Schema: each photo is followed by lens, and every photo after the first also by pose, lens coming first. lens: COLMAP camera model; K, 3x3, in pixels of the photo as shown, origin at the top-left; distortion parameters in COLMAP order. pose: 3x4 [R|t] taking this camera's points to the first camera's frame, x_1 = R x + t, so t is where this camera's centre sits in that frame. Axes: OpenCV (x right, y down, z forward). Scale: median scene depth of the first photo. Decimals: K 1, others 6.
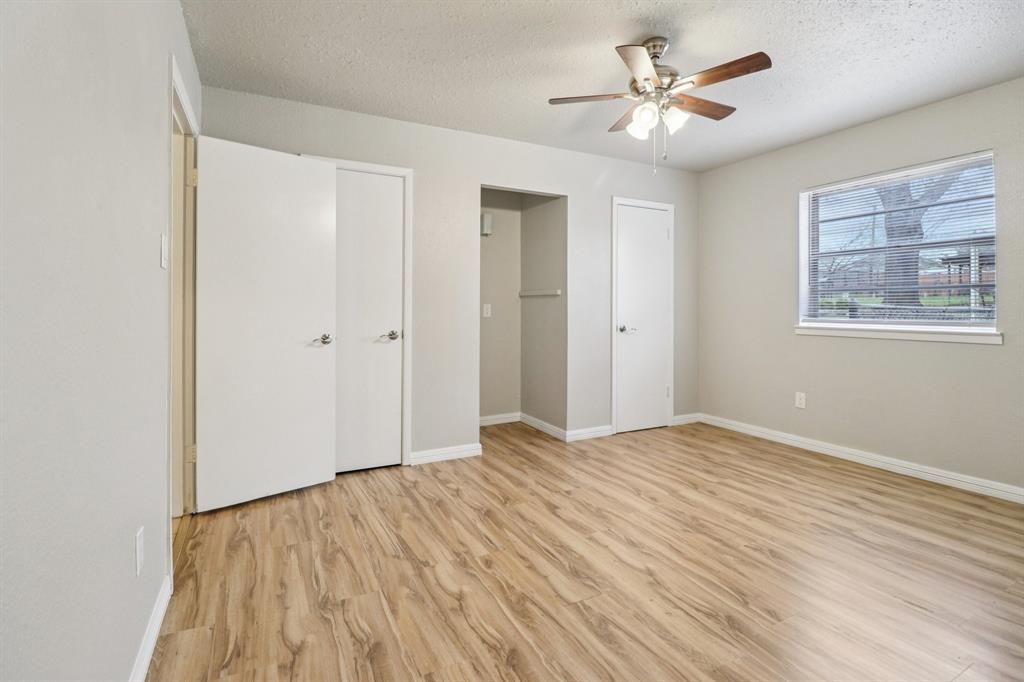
lens RADIAL K [[476.0, 0, 503.1], [0, 476.0, 304.8], [0, 0, 1]] dist [-0.012903, -0.003854]
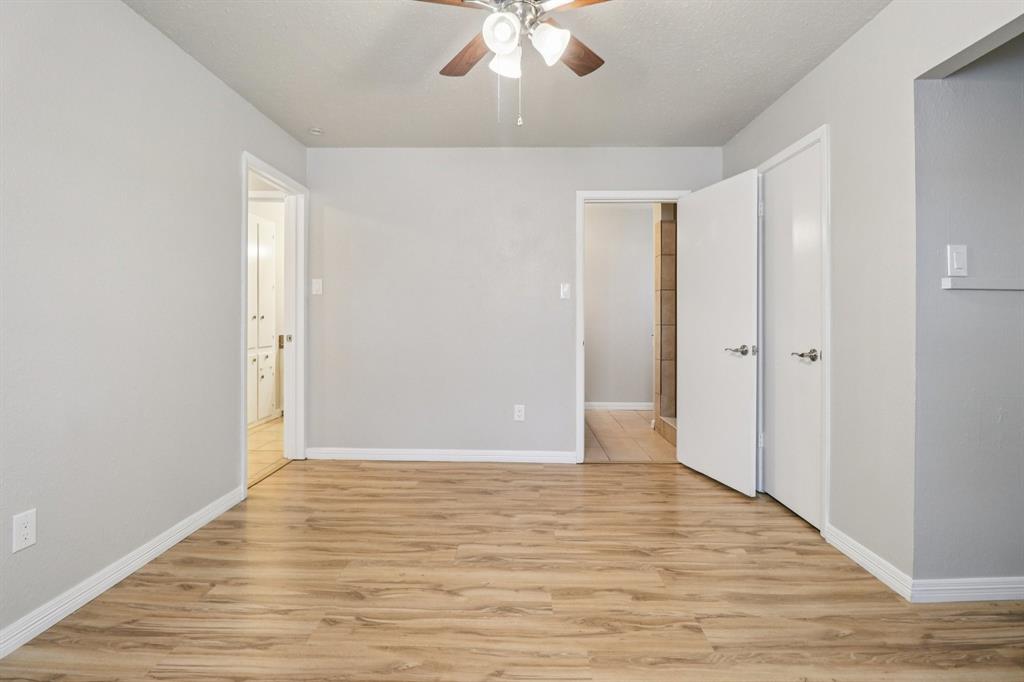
lens RADIAL K [[476.0, 0, 514.0], [0, 476.0, 331.8], [0, 0, 1]] dist [-0.012903, -0.003854]
pose [[-0.453250, 0.023190, -0.891082, 0.848336], [-0.000842, 0.999650, 0.026444, 0.008371], [0.891383, 0.012736, -0.453072, 1.190199]]
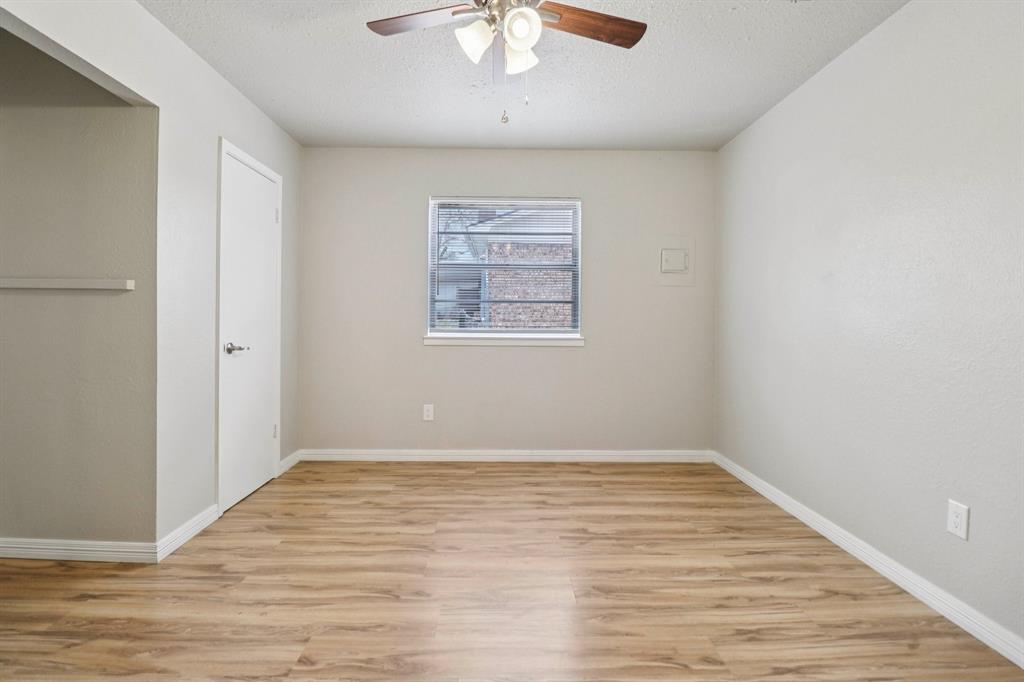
lens RADIAL K [[476.0, 0, 502.2], [0, 476.0, 320.6], [0, 0, 1]] dist [-0.012903, -0.003854]
pose [[0.442484, 0.000566, 0.896776, -0.269141], [-0.013167, 0.999896, 0.005866, 0.007063], [-0.896680, -0.014404, 0.442446, 0.642223]]
